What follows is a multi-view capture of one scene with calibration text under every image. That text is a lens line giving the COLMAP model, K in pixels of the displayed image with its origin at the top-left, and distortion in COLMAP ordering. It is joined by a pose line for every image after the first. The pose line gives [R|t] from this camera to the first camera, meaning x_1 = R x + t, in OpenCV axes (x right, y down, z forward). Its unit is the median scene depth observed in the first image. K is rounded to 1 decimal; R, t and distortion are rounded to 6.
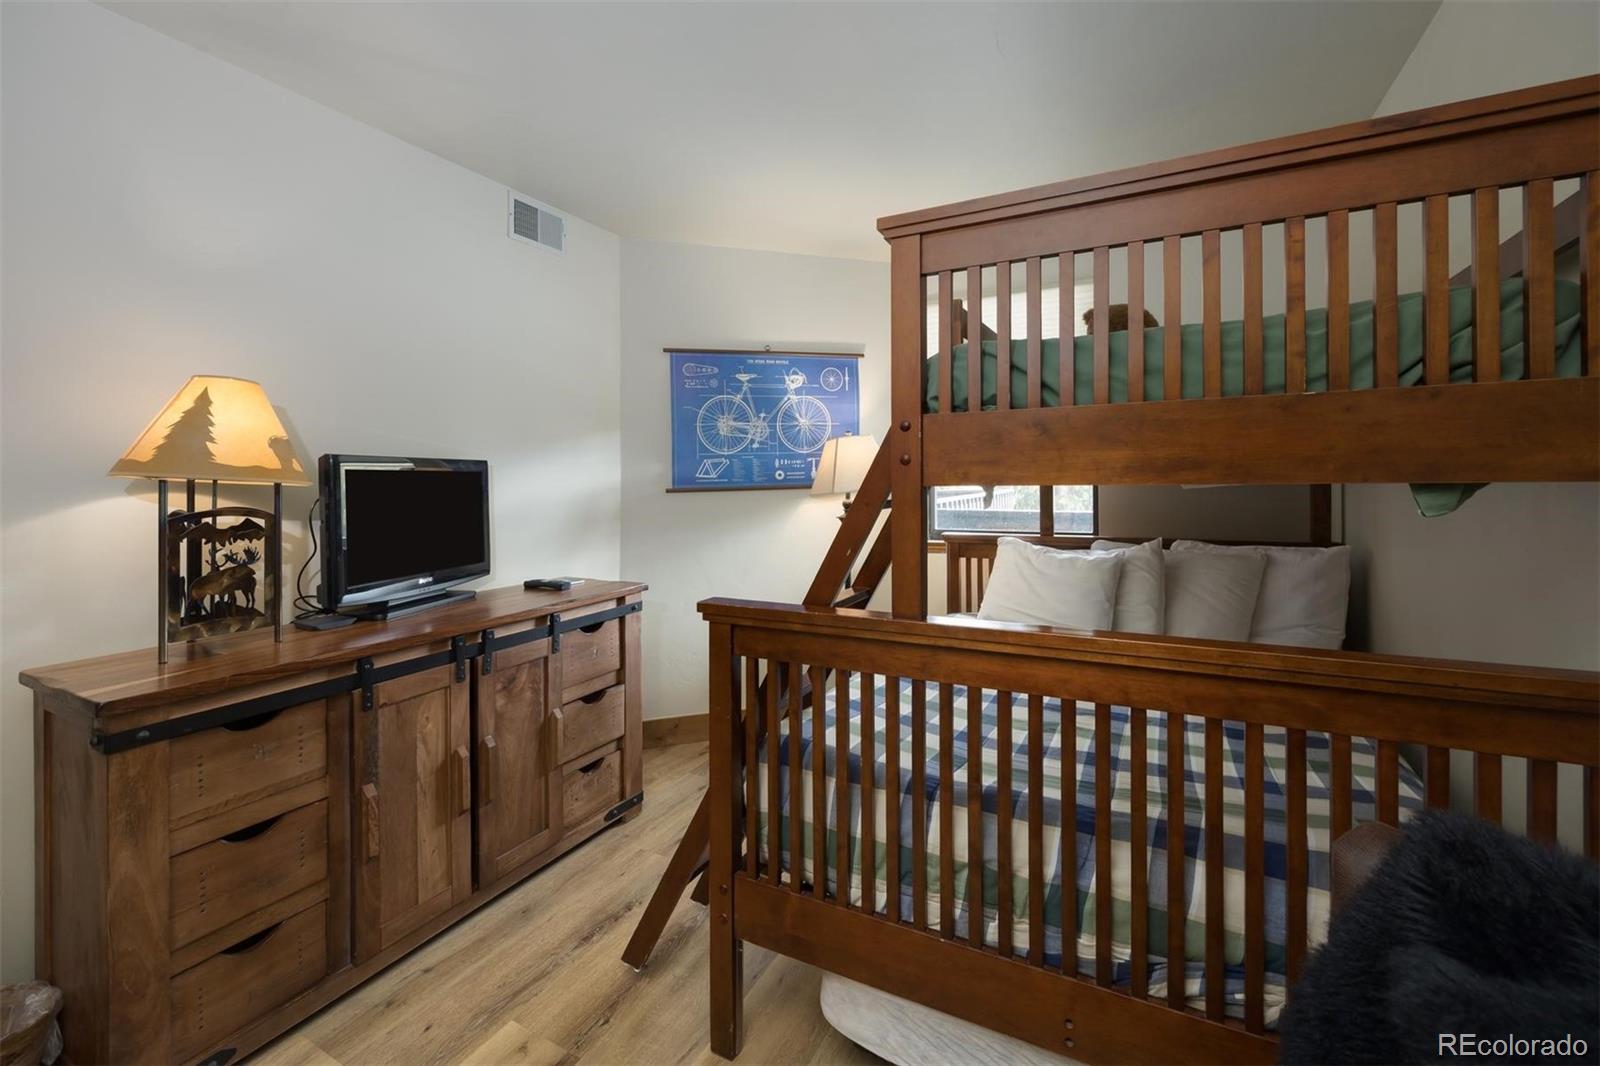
lens RADIAL K [[653.1, 0, 833.5], [0, 653.1, 477.7], [0, 0, 1]] dist [-0.002300, -0.000184]
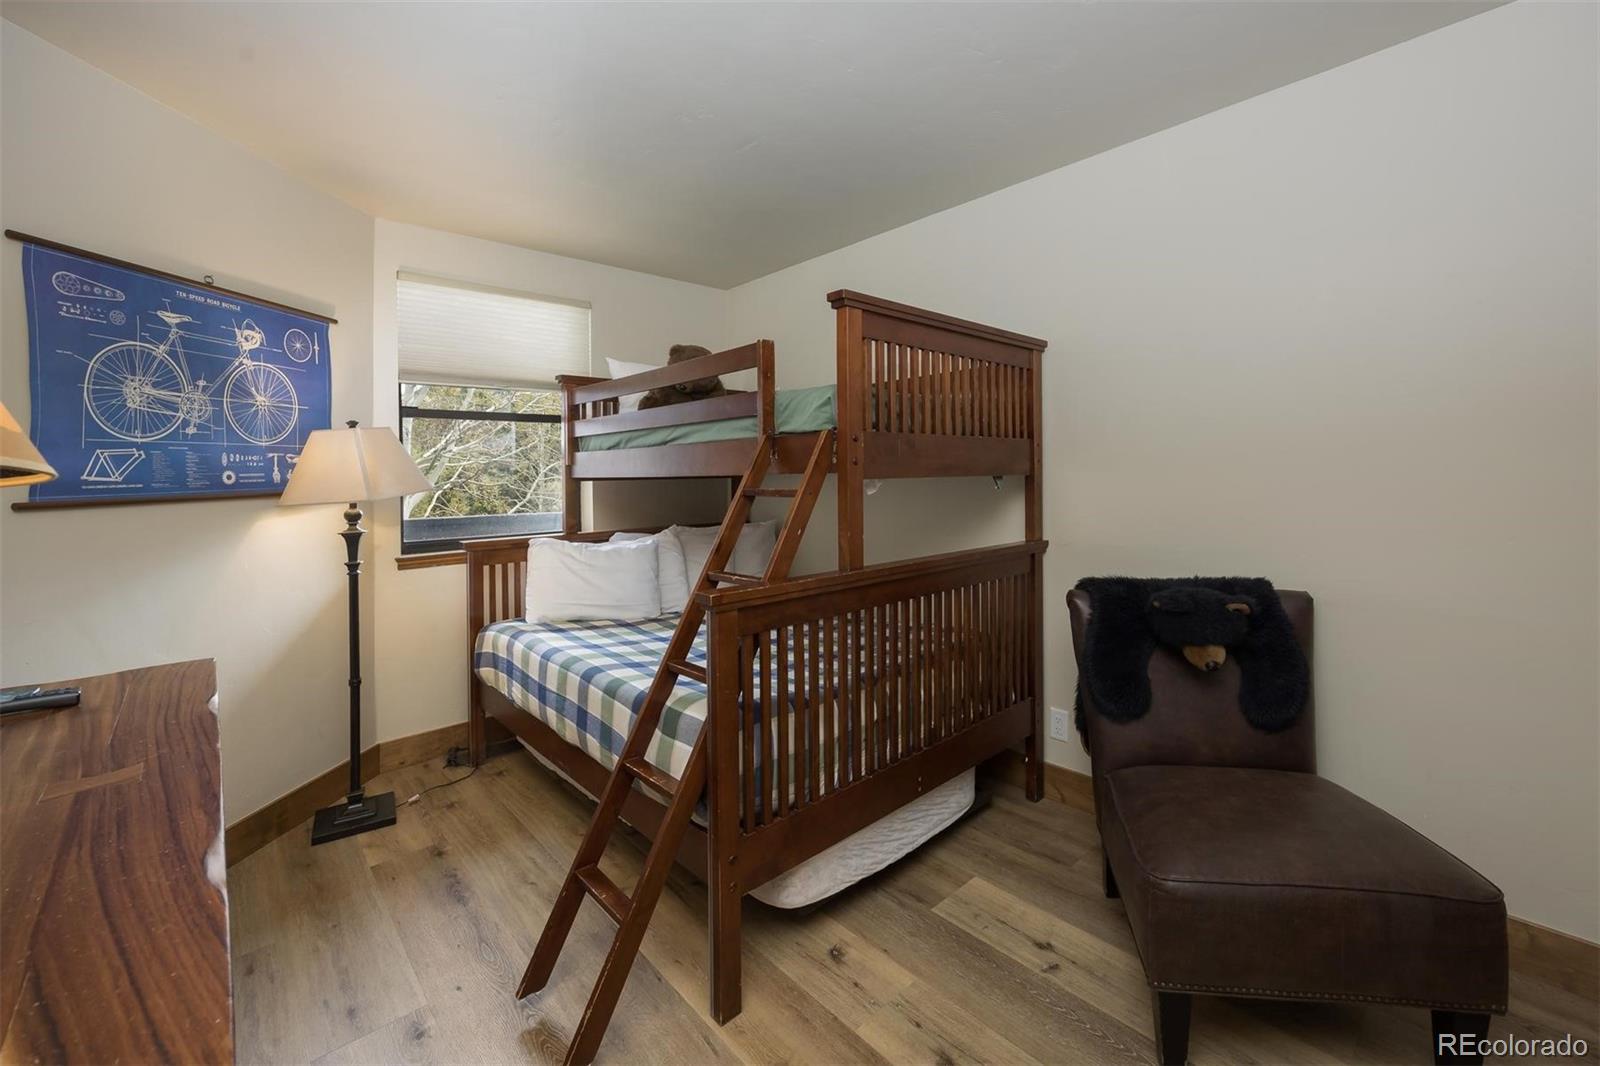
lens RADIAL K [[653.1, 0, 825.1], [0, 653.1, 480.2], [0, 0, 1]] dist [-0.002300, -0.000184]
pose [[0.351586, -0.003591, 0.936149, -0.497107], [0.011389, 0.999935, -0.000442, 0.005953], [-0.936086, 0.010817, 0.351604, 0.212113]]
